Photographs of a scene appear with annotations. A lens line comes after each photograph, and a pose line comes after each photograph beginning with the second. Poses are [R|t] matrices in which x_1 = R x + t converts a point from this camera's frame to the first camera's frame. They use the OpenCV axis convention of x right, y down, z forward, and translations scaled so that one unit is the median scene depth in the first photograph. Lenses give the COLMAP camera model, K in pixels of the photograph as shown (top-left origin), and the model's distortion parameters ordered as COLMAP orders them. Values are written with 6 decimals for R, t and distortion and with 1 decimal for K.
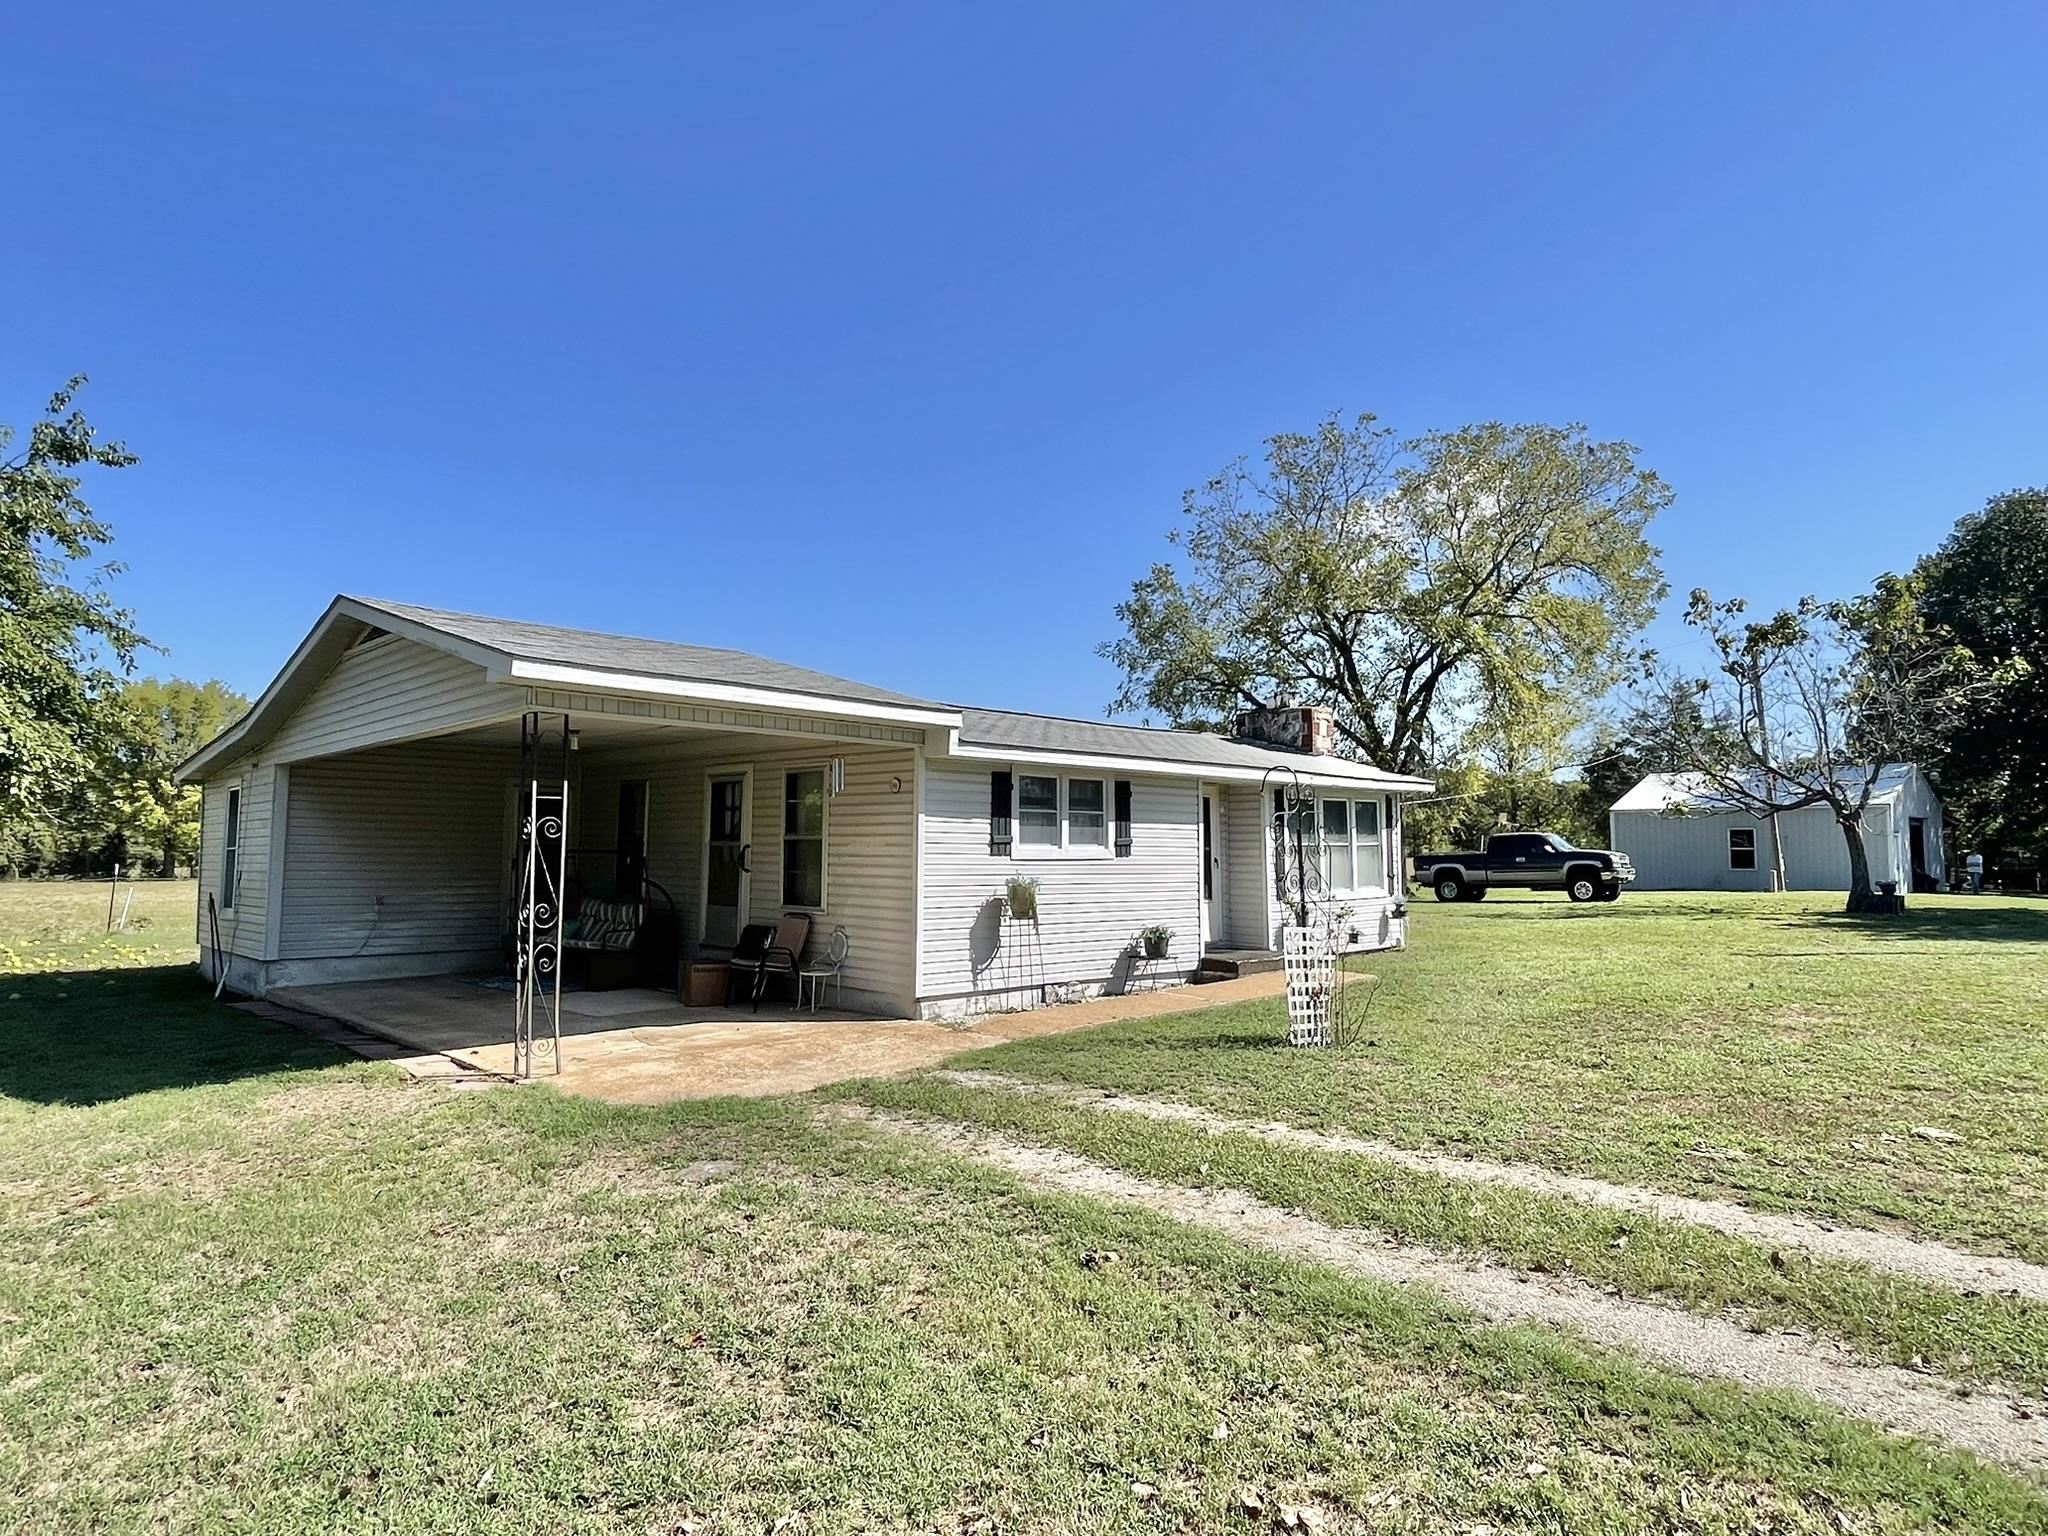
lens RADIAL K [[1199.6, 0, 1024.9], [0, 1199.6, 766.7], [0, 0, 1]] dist [-0.003043, -0.000209]
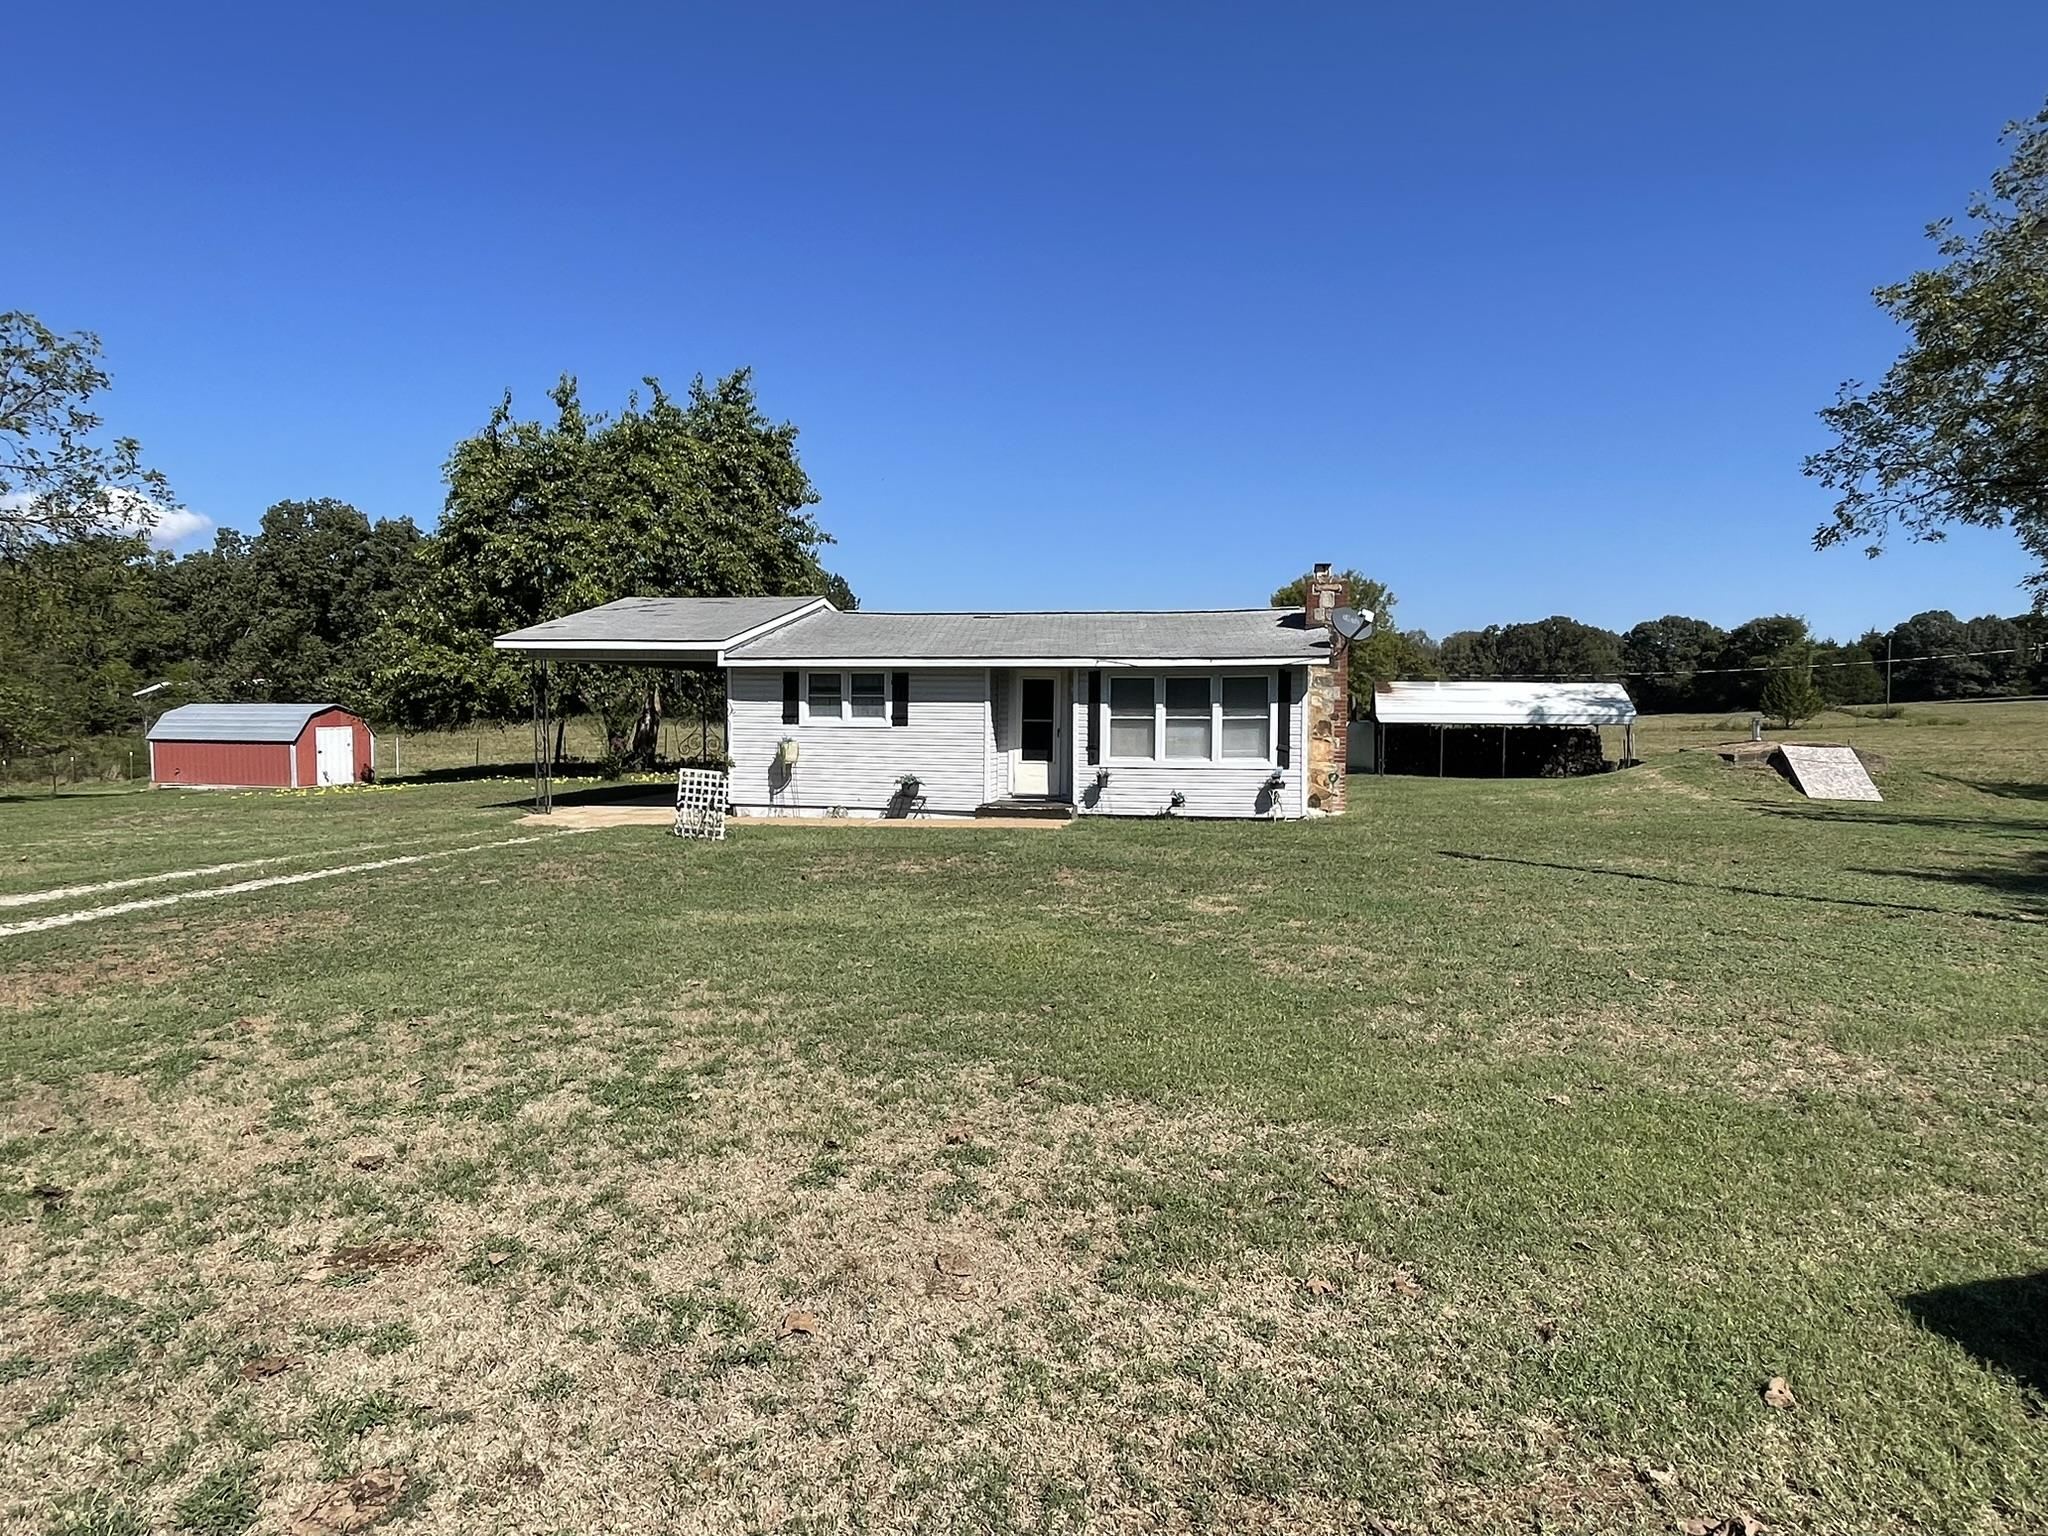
lens RADIAL K [[1199.6, 0, 1024.2], [0, 1199.6, 764.6], [0, 0, 1]] dist [-0.003043, -0.000209]
pose [[0.534825, 0.039296, -0.844049, 1.446641], [0.056452, 0.995024, 0.082095, 0.012595], [0.843075, -0.091555, 0.529946, 0.384342]]
